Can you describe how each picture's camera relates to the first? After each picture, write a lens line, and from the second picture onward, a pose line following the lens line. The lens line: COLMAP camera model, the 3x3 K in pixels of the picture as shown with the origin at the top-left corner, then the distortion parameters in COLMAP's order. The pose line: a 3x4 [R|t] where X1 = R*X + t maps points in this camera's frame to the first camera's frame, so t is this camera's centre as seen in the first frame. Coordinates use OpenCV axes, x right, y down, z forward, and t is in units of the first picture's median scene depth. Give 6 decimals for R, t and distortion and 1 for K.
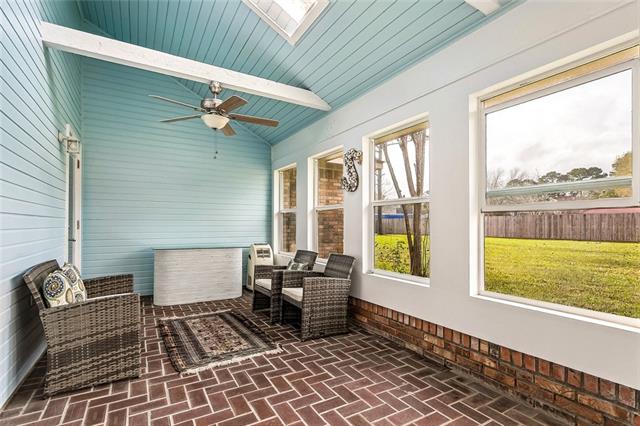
lens RADIAL K [[307.7, 0, 318.4], [0, 307.7, 216.8], [0, 0, 1]] dist [-0.004700, 0.001892]
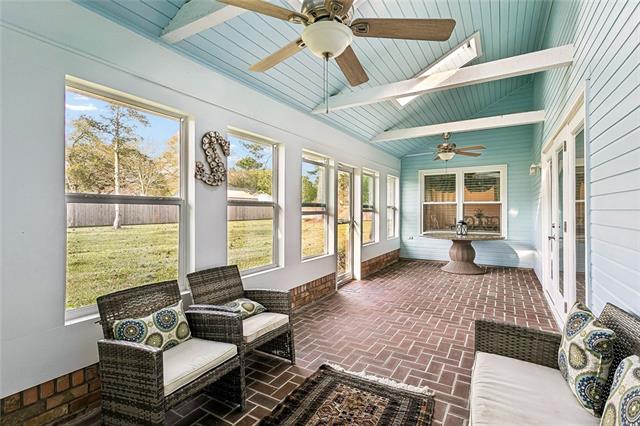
lens RADIAL K [[307.7, 0, 320.3], [0, 307.7, 210.3], [0, 0, 1]] dist [-0.004700, 0.001892]
pose [[-0.483210, -0.003334, 0.875498, -1.110111], [-0.021165, 0.999745, -0.007875, -0.031380], [-0.875248, -0.022335, -0.483158, 1.783689]]
